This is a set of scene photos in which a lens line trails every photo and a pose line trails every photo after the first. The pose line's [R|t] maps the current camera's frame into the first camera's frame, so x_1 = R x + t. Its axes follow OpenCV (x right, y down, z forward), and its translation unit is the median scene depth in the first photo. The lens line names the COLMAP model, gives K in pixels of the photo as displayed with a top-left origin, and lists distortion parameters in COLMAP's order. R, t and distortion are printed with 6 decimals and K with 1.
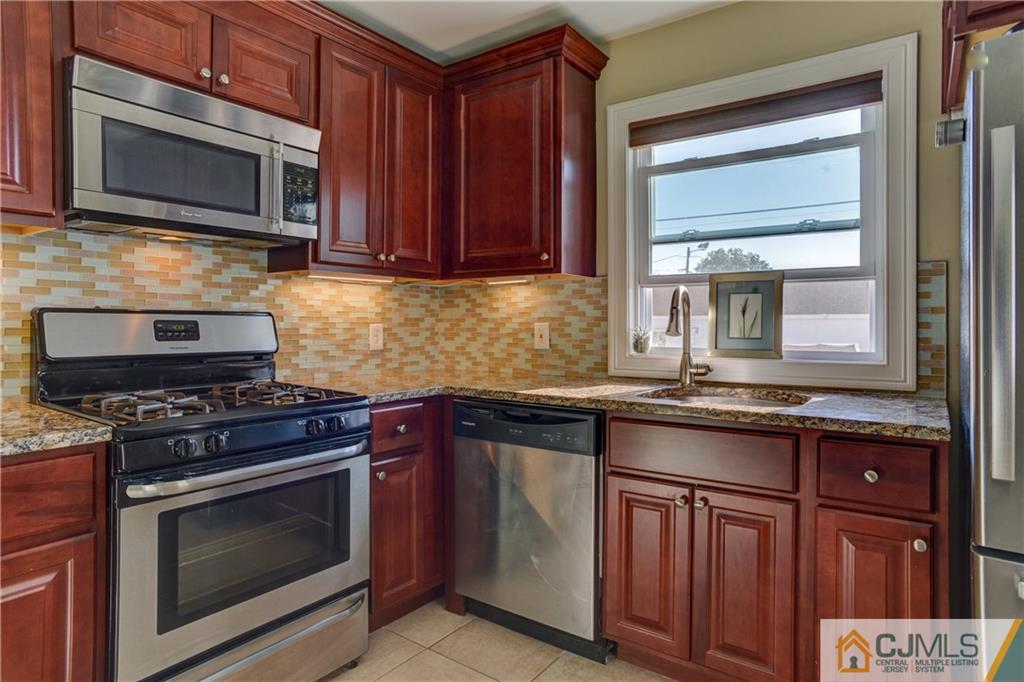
lens RADIAL K [[533.2, 0, 509.8], [0, 533.2, 332.4], [0, 0, 1]] dist [-0.013554, 0.004238]
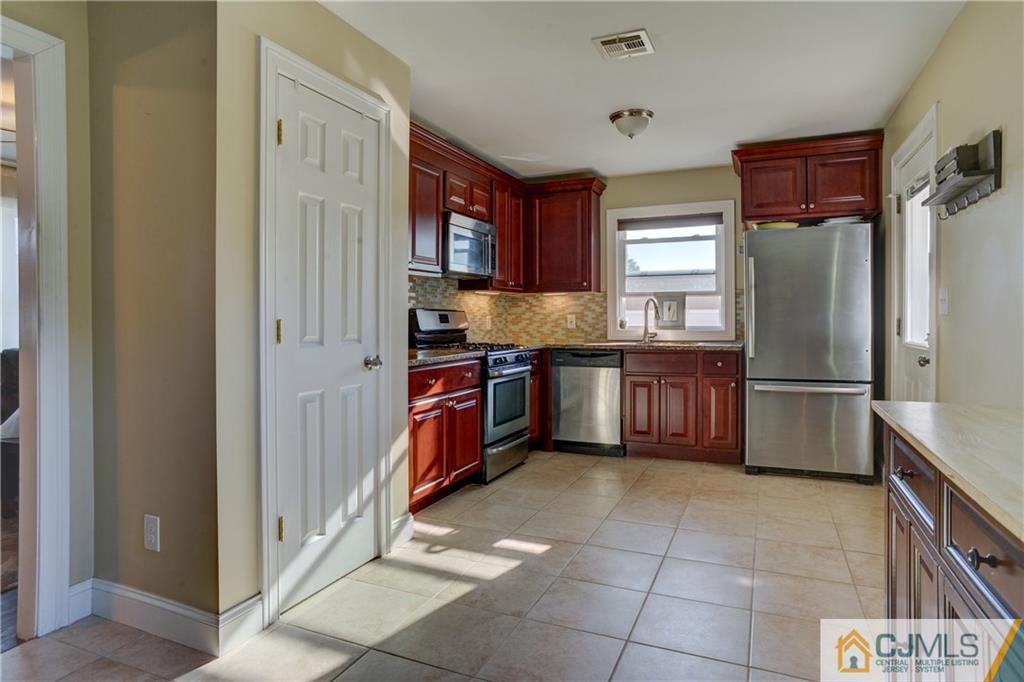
lens RADIAL K [[582.4, 0, 512.2], [0, 582.4, 334.4], [0, 0, 1]] dist [0.001791, -0.000370]
pose [[0.969458, -0.012889, 0.244918, -0.741723], [0.010849, 0.999894, 0.009676, 0.033098], [-0.245017, -0.006723, 0.969496, -1.123373]]
